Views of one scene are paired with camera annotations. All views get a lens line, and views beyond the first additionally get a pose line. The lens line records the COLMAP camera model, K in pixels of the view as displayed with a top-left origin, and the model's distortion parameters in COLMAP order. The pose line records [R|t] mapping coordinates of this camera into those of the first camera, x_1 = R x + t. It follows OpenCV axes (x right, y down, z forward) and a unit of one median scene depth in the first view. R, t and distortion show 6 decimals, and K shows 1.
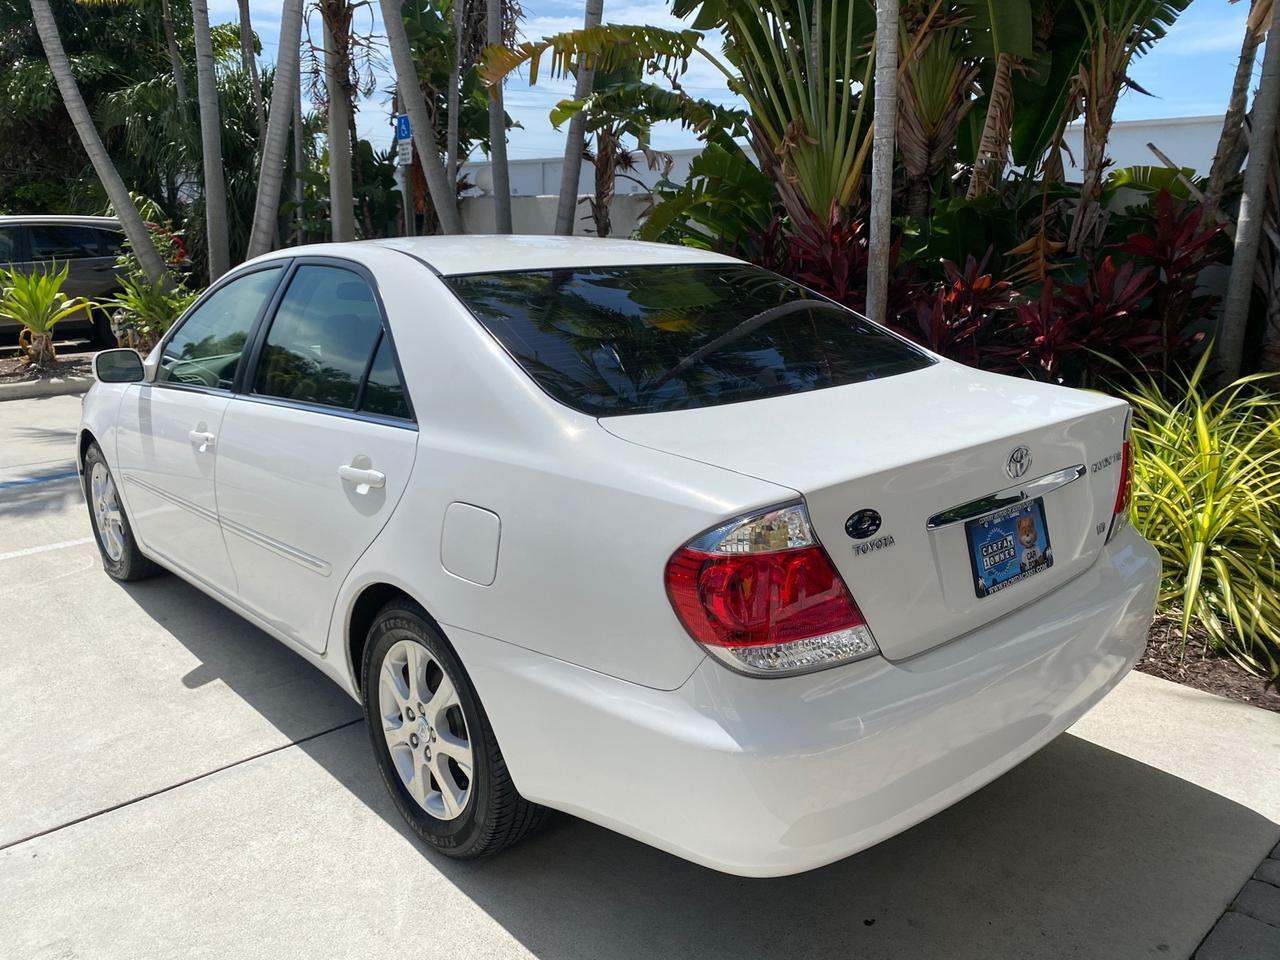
lens RADIAL K [[984.1, 0, 640.0], [0, 984.1, 480.0], [0, 0, 1]] dist [0.000633, 0.003038]
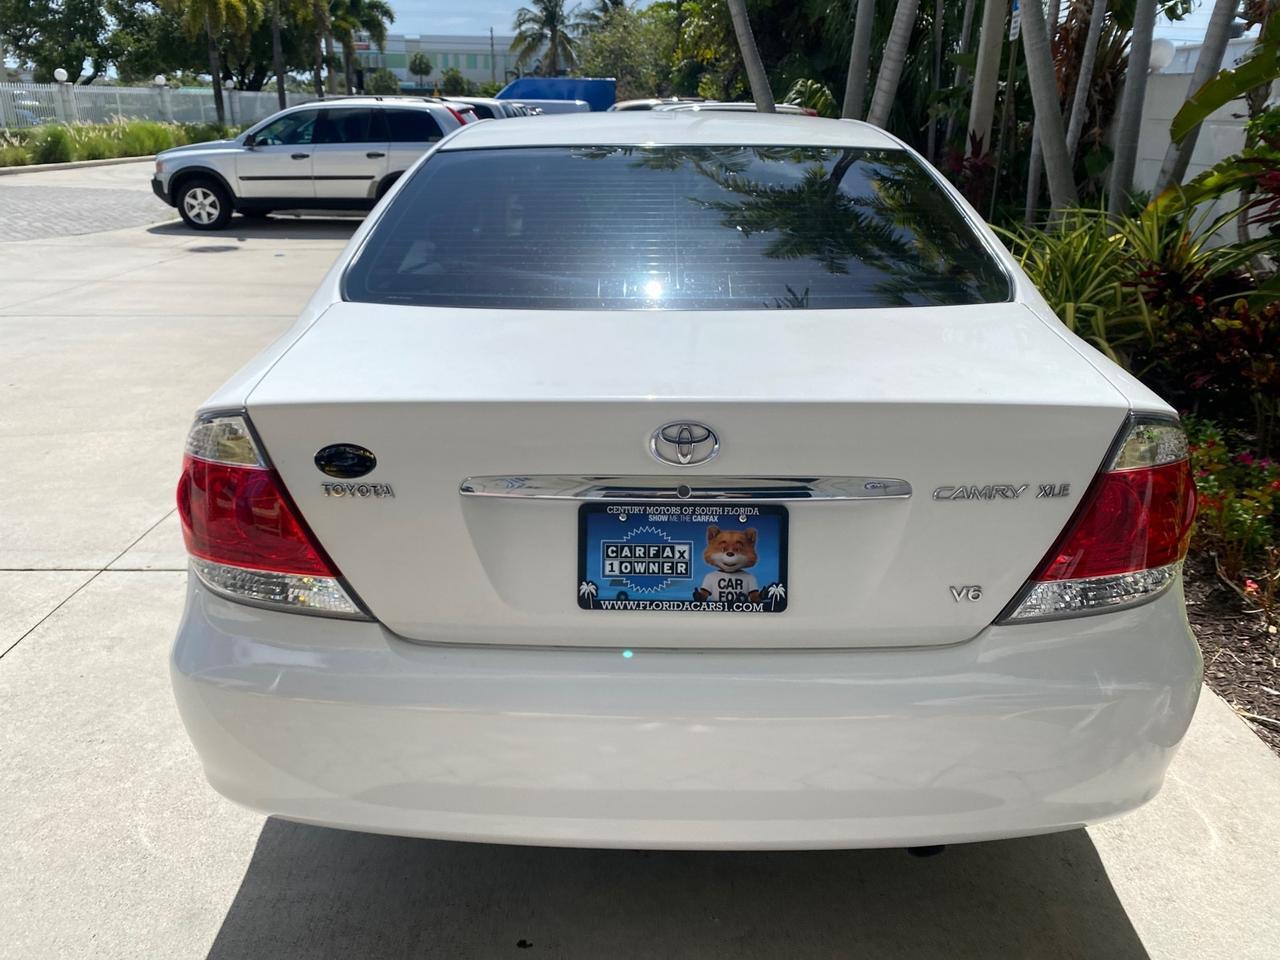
lens RADIAL K [[1000.6, 0, 636.2], [0, 1000.6, 471.4], [0, 0, 1]] dist [-0.002361, 0.005618]
pose [[0.732951, 0.225214, -0.641921, 0.304752], [-0.166523, 0.974300, 0.151690, -0.037288], [0.659586, -0.004286, 0.751617, 0.166941]]
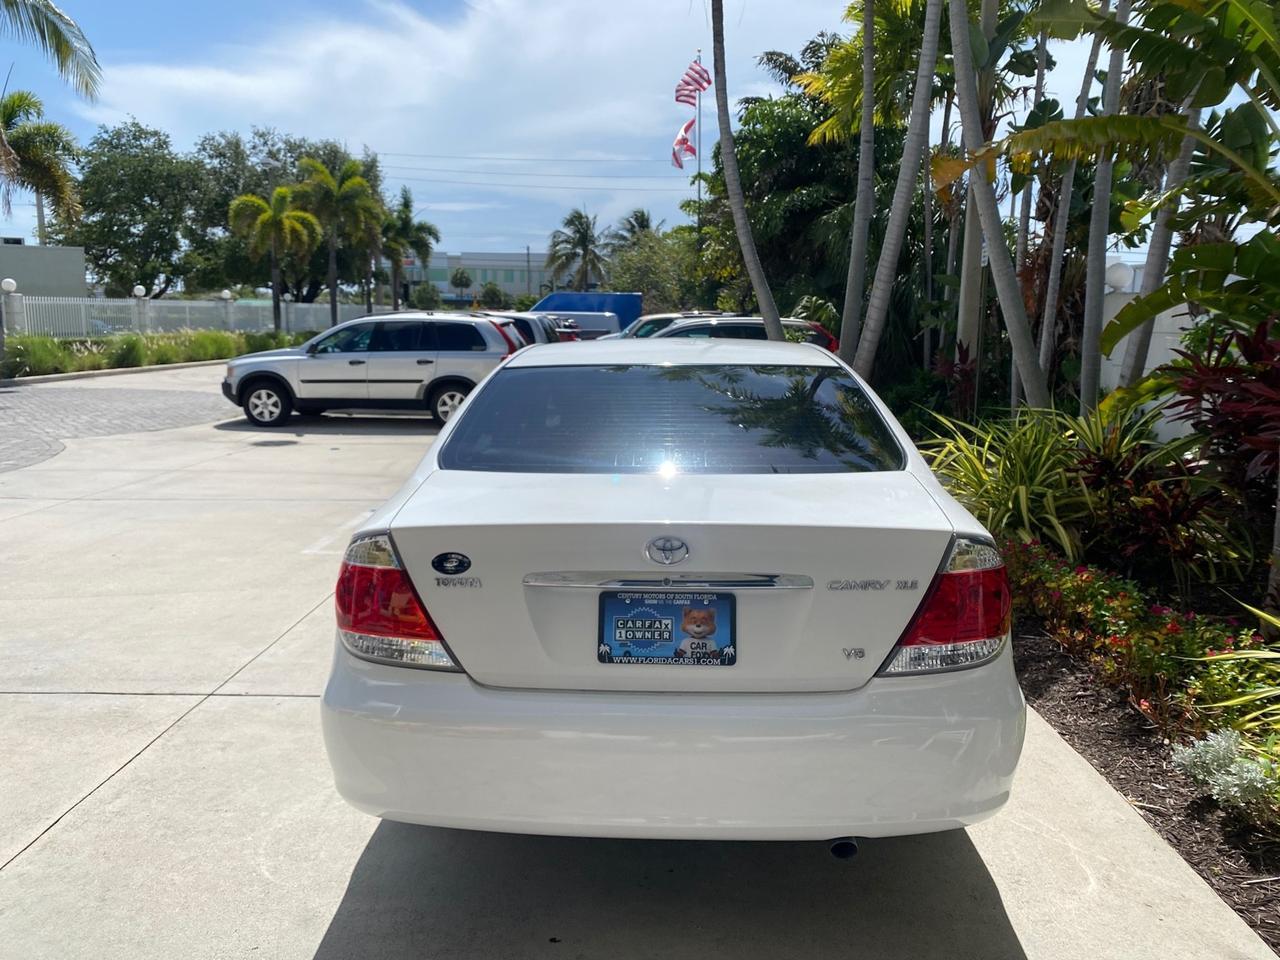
lens RADIAL K [[1003.9, 0, 640.3], [0, 1003.9, 460.9], [0, 0, 1]] dist [0.014076, -0.011943]
pose [[0.717799, 0.091208, -0.690250, 0.419497], [-0.169142, 0.984527, -0.045800, -0.022792], [0.675393, 0.149626, 0.722120, 0.059253]]
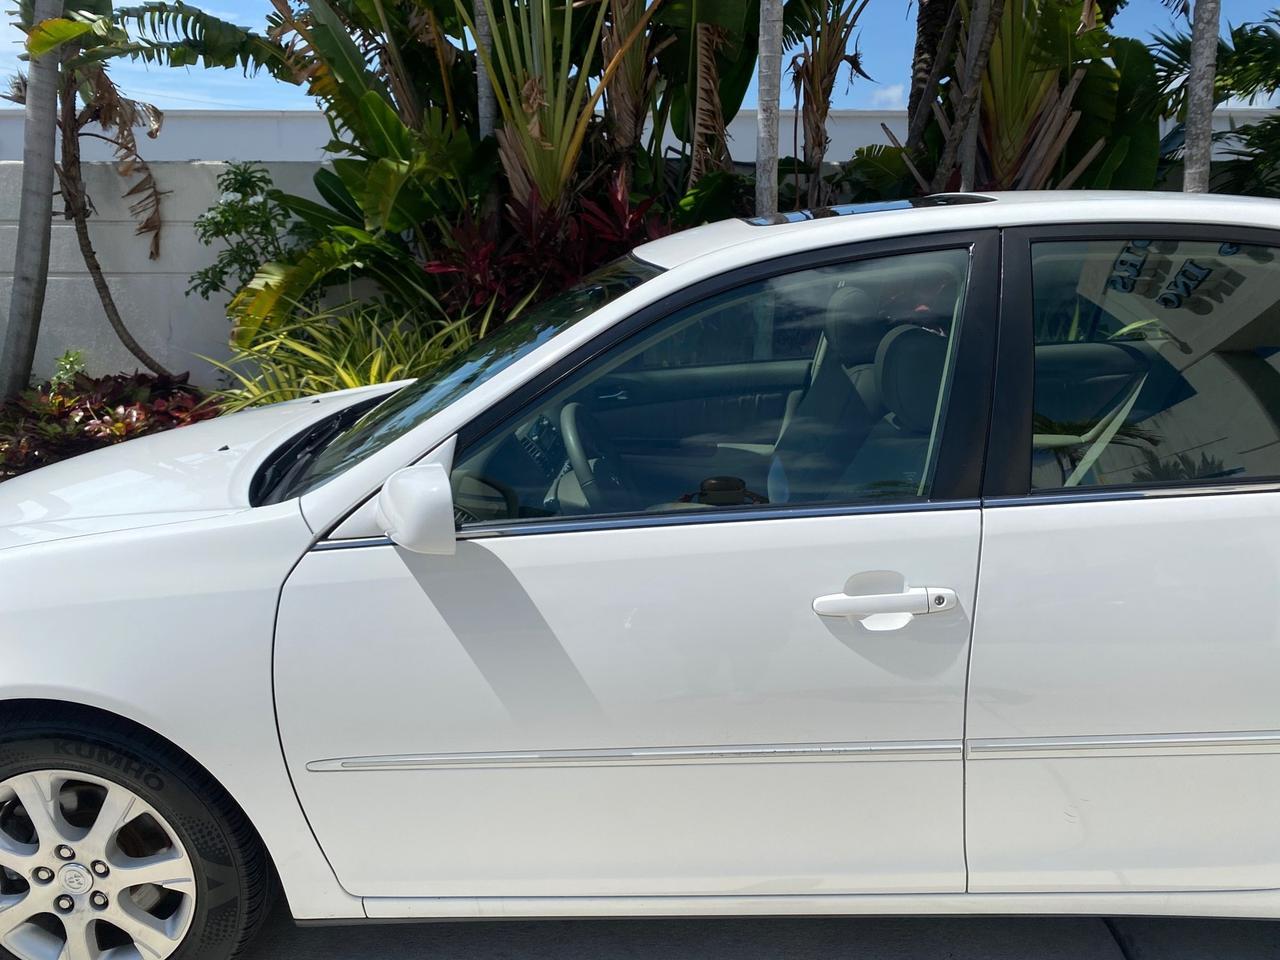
lens RADIAL K [[984.1, 0, 640.0], [0, 984.1, 480.0], [0, 0, 1]] dist [0.000633, 0.003038]
pose [[0.703317, -0.190465, 0.684885, -0.495019], [0.183257, 0.979453, 0.084195, -0.096740], [-0.686849, 0.066294, 0.723770, 0.422651]]
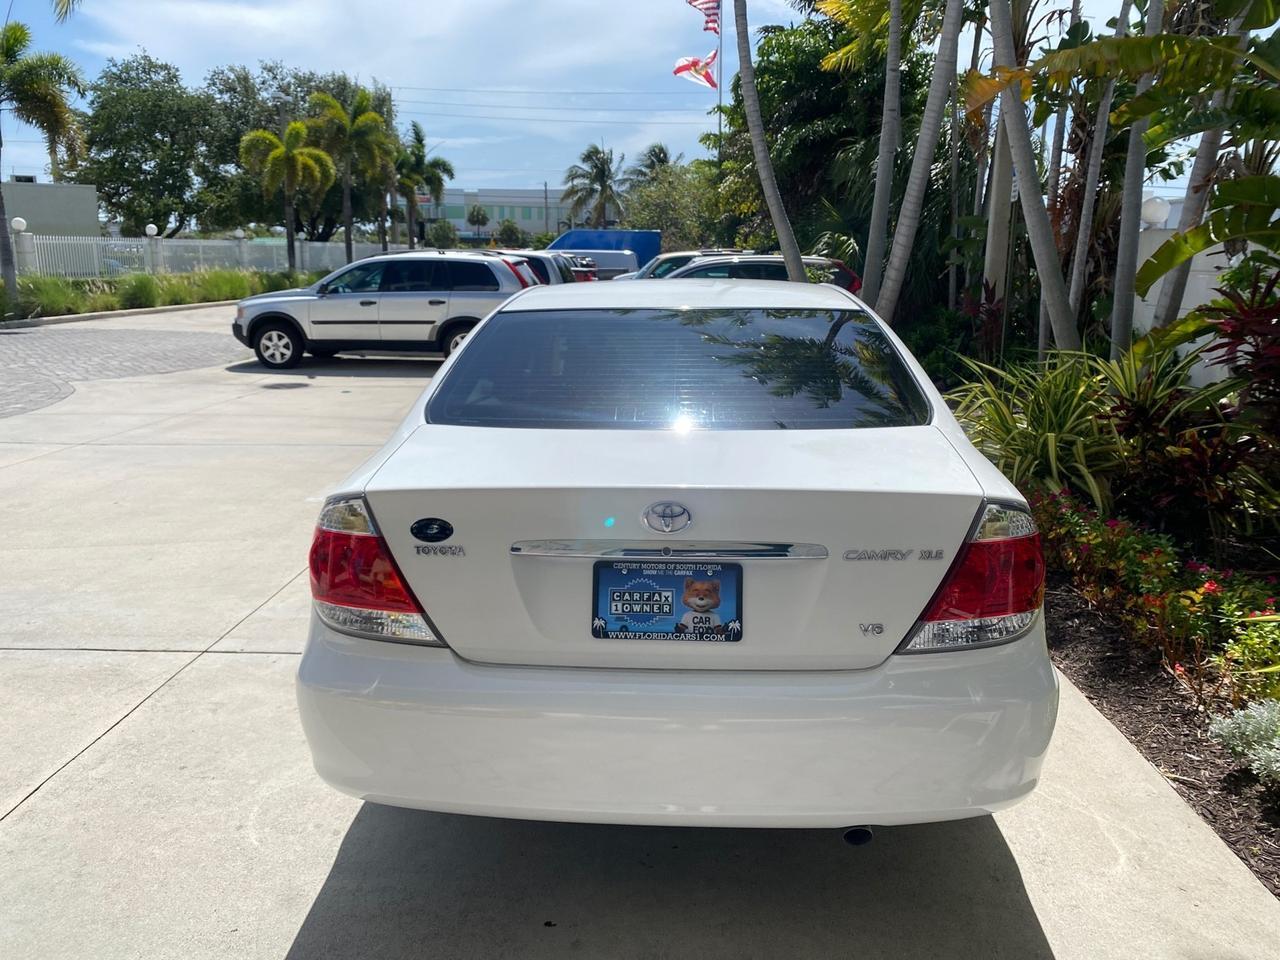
lens RADIAL K [[1005.1, 0, 643.9], [0, 1005.1, 462.2], [0, 0, 1]] dist [0.006478, -0.001498]
pose [[0.706366, 0.133819, -0.695082, 0.398129], [-0.169862, 0.985320, 0.017077, -0.032496], [0.687164, 0.106006, 0.718727, 0.092105]]
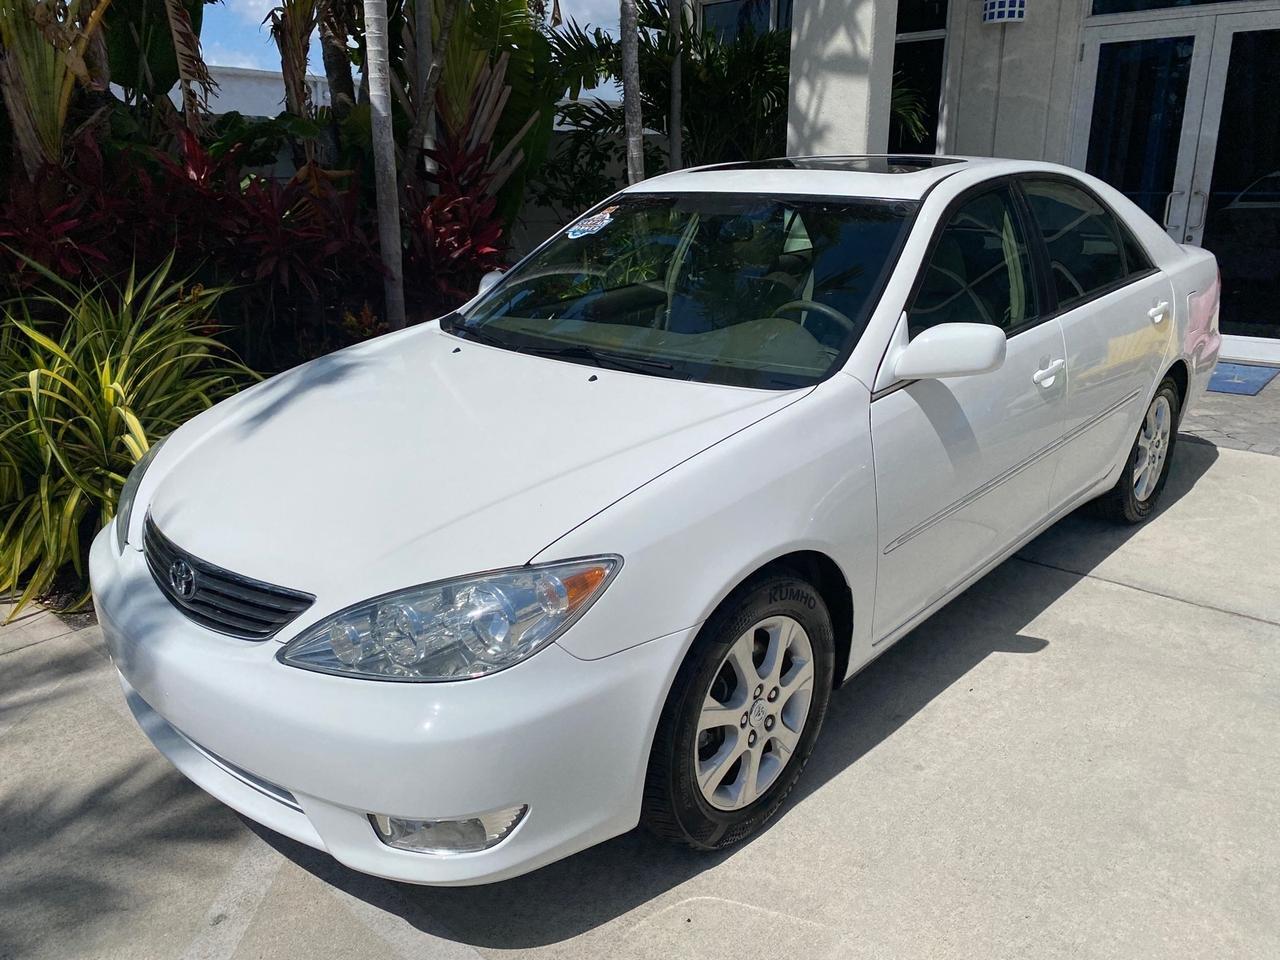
lens RADIAL K [[984.1, 0, 640.0], [0, 984.1, 480.0], [0, 0, 1]] dist [0.000633, 0.003038]
pose [[-0.093491, -0.298088, 0.949949, -0.769288], [0.248301, 0.916999, 0.312186, -0.193955], [-0.964161, 0.265059, -0.011715, 0.820685]]
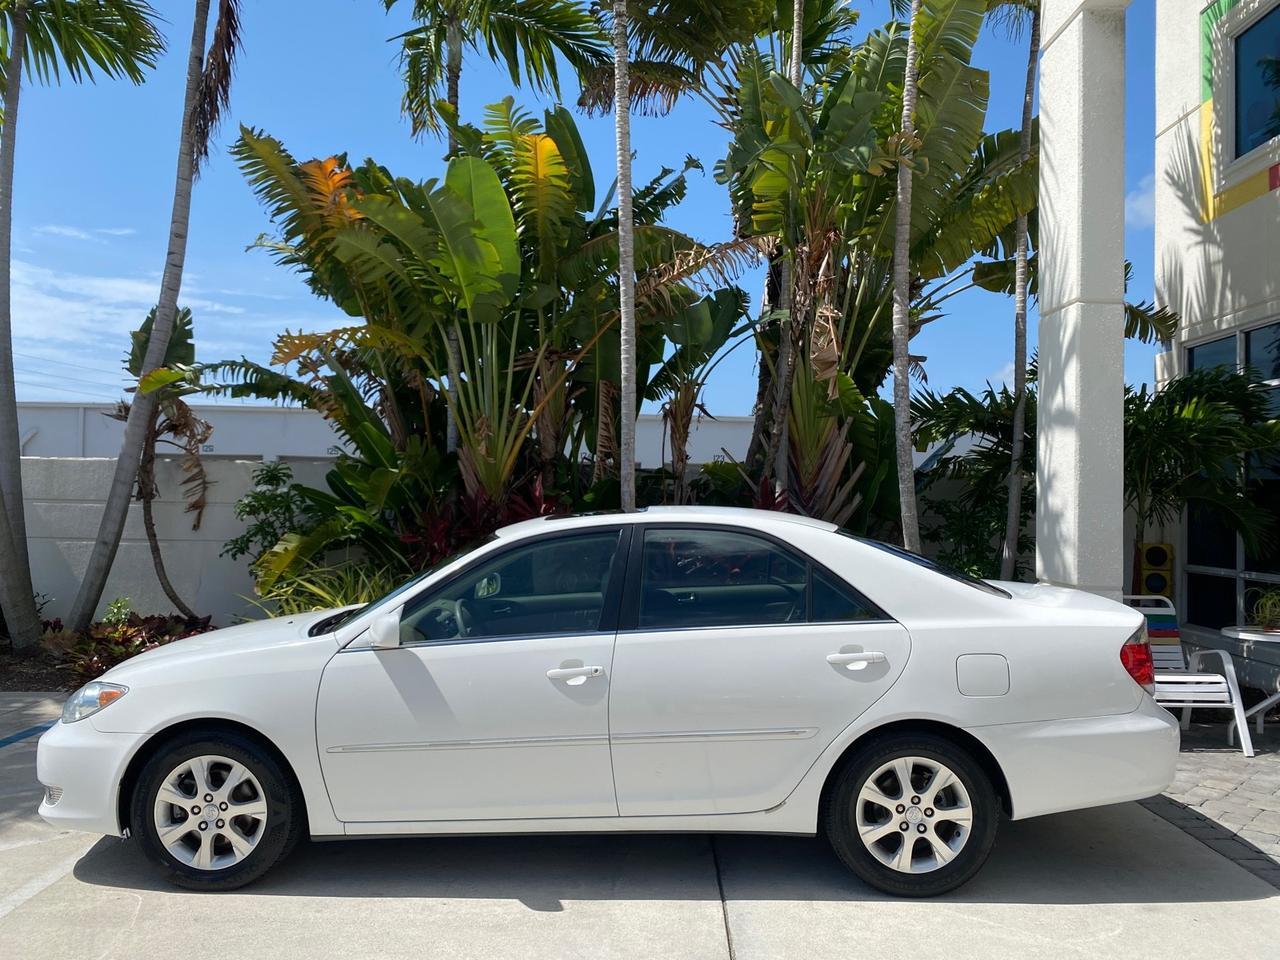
lens RADIAL K [[983.0, 0, 638.2], [0, 983.0, 474.5], [0, 0, 1]] dist [0.022730, -0.009809]
pose [[0.687567, 0.021134, 0.725813, -0.734168], [0.170762, 0.966836, -0.189916, -0.021151], [-0.705756, 0.254522, 0.661156, 0.055875]]
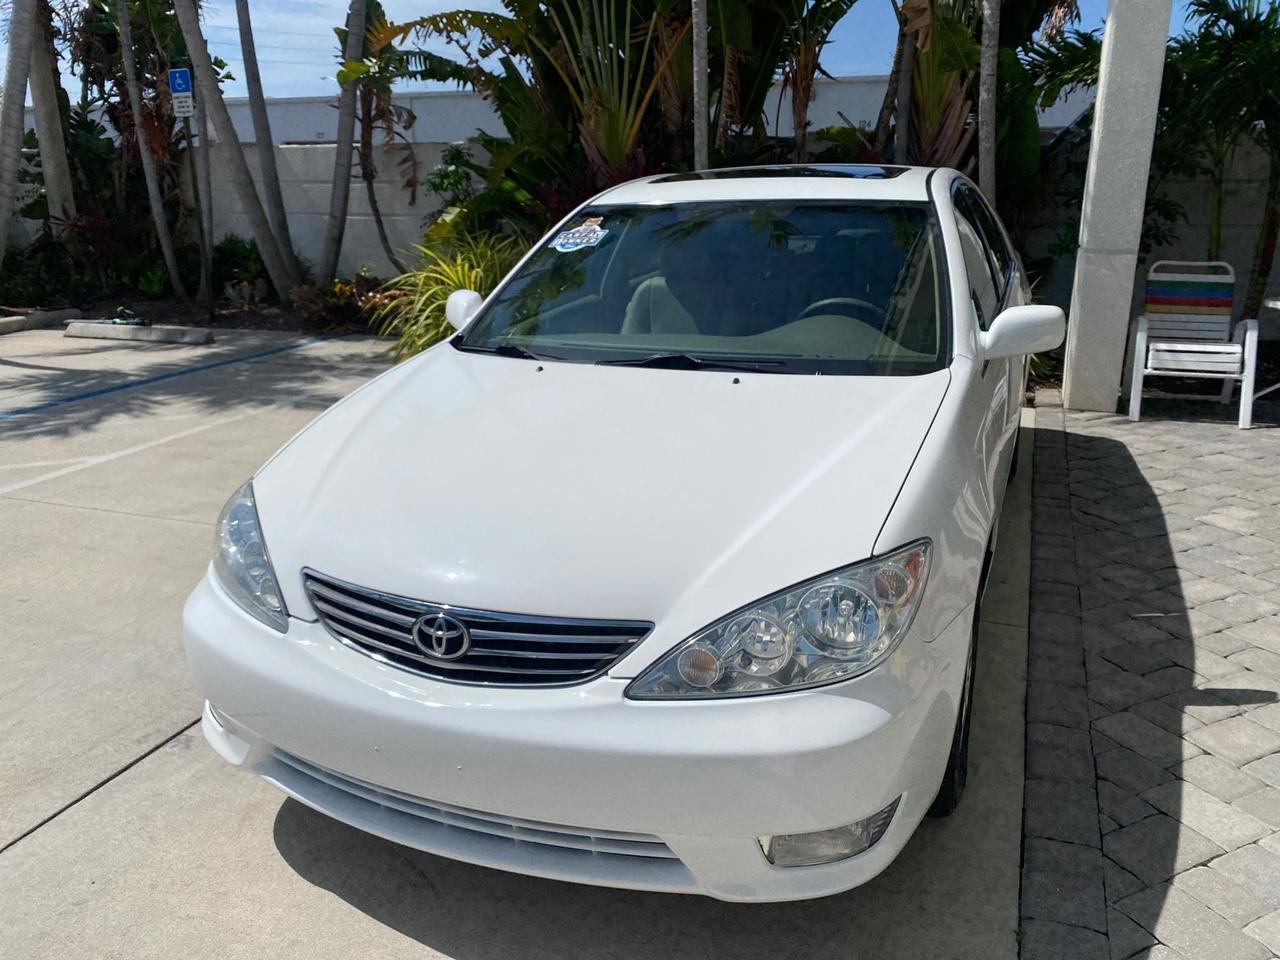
lens RADIAL K [[983.5, 0, 642.7], [0, 983.5, 476.9], [0, 0, 1]] dist [0.021276, -0.008965]
pose [[0.898807, -0.141088, 0.415018, -0.498709], [0.122114, 0.989897, 0.072060, 0.082555], [-0.420991, -0.014089, 0.906955, -0.303362]]
